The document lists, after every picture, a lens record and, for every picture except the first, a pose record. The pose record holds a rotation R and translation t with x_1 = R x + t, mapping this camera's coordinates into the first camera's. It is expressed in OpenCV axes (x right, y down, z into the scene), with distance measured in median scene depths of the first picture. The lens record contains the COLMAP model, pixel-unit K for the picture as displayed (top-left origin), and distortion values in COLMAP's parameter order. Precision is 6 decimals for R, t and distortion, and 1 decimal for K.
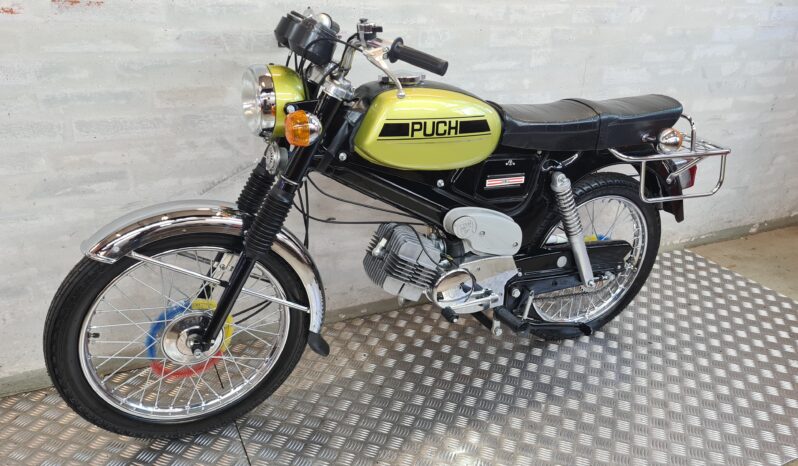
lens RADIAL K [[625.6, 0, 407.1], [0, 625.6, 227.8], [0, 0, 1]] dist [0.065161, -0.046656]
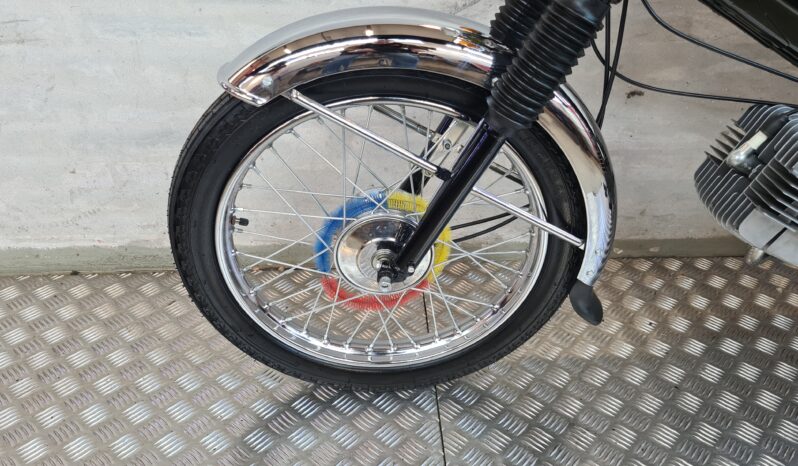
lens RADIAL K [[625.6, 0, 407.1], [0, 625.6, 227.8], [0, 0, 1]] dist [0.065161, -0.046656]
pose [[0.918032, 0.187370, -0.349441, -0.110116], [-0.129022, 0.974503, 0.183570, 0.035707], [0.374927, -0.123437, 0.918800, 0.442285]]
